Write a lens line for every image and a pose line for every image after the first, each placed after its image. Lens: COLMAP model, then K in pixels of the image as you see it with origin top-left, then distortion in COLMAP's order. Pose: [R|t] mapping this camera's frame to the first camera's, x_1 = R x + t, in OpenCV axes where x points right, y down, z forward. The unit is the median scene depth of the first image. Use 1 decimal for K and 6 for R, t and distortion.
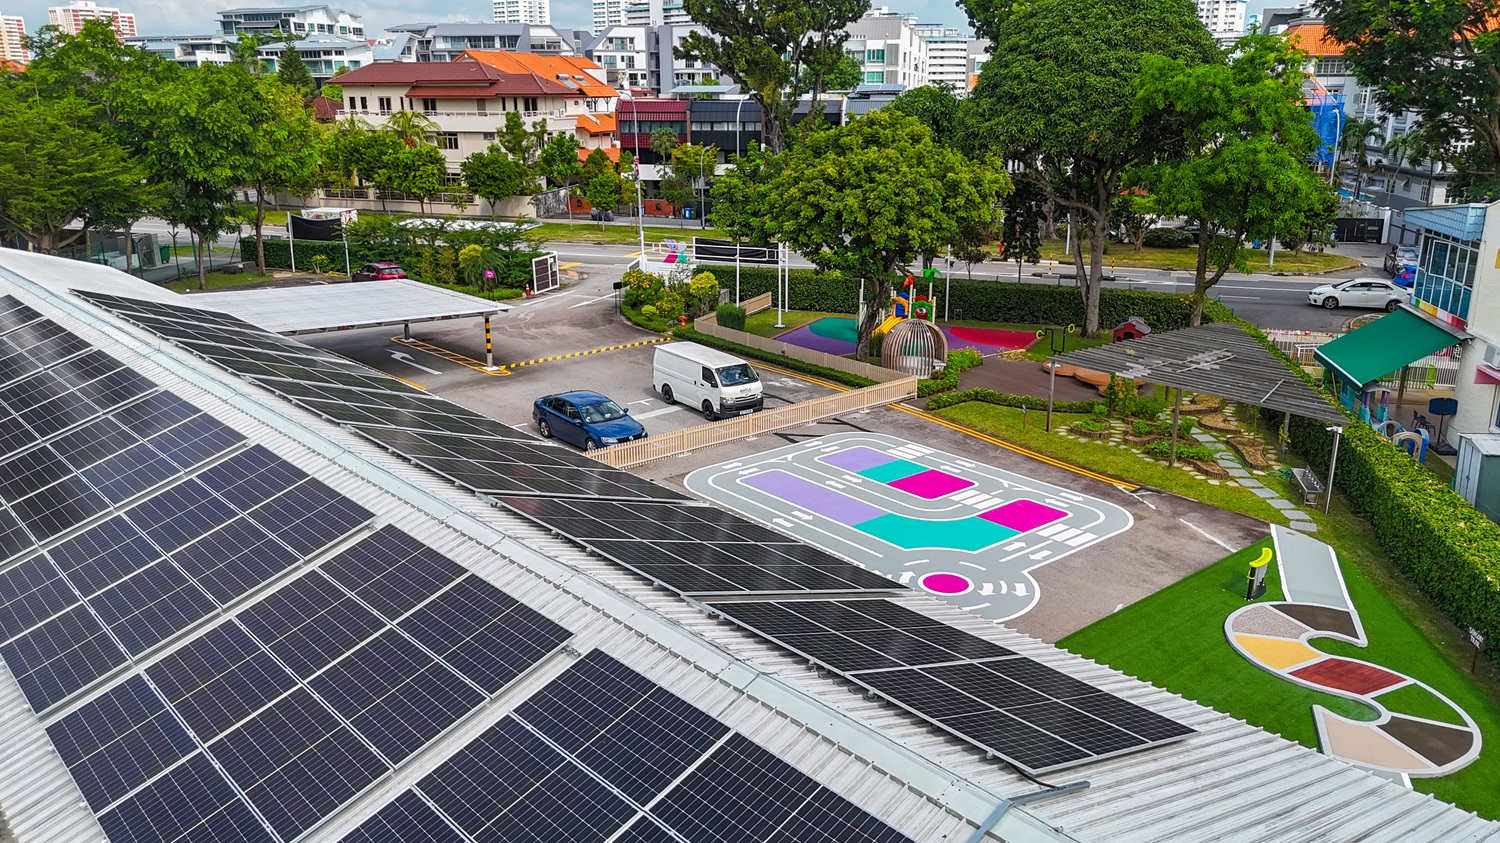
lens RADIAL K [[1136.4, 0, 750.0], [0, 1136.4, 421.5], [0, 0, 1]] dist [0.127388, -0.174183]
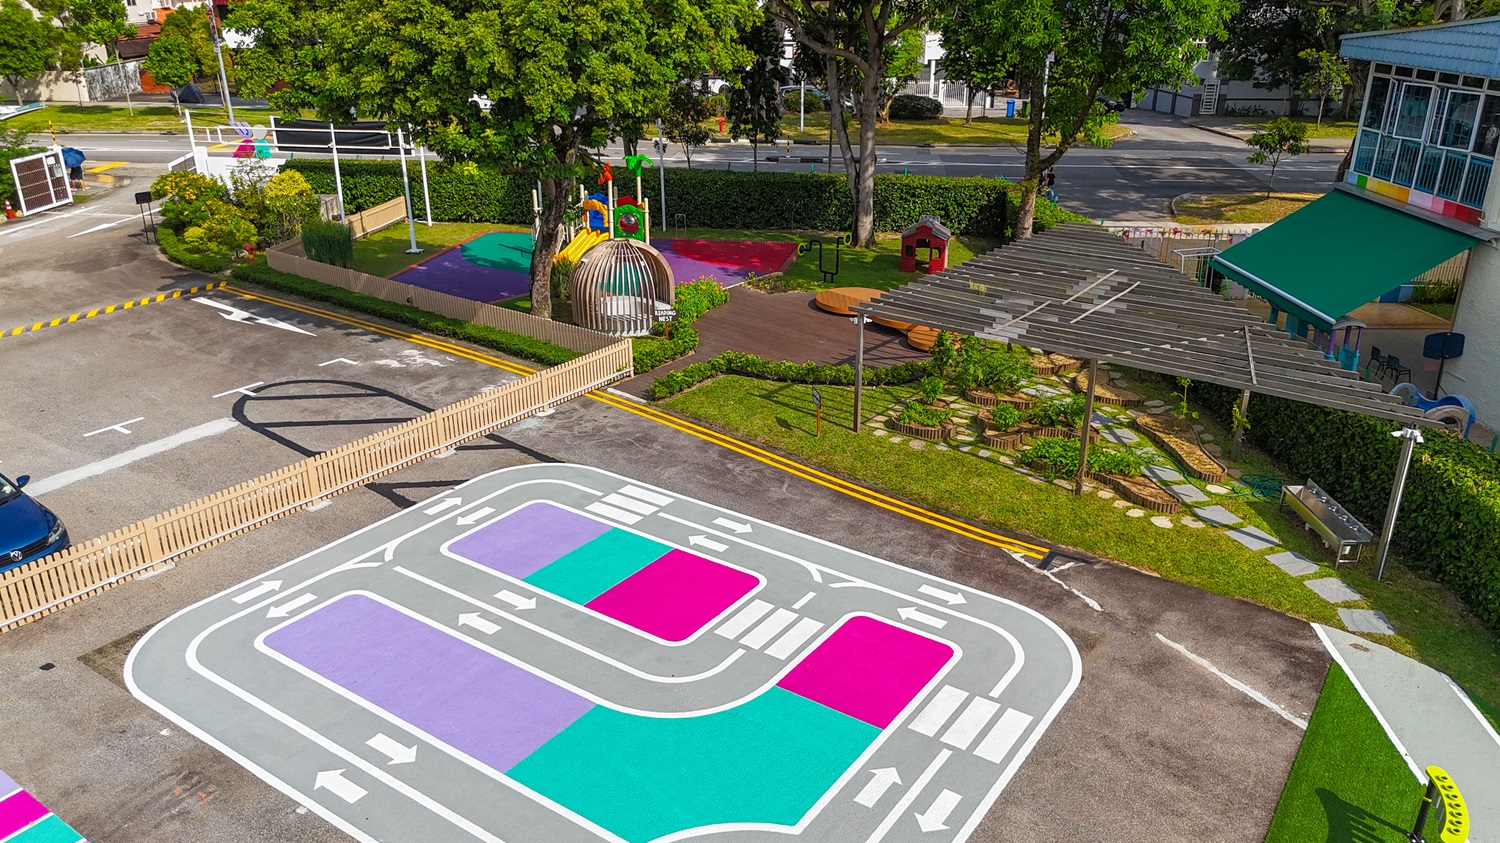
lens RADIAL K [[1136.4, 0, 750.0], [0, 1136.4, 421.5], [0, 0, 1]] dist [0.127388, -0.174183]
pose [[0.967108, -0.094112, 0.236317, 0.061366], [0.071165, 0.992045, 0.103838, -0.054440], [-0.244209, -0.083605, 0.966112, 0.399274]]
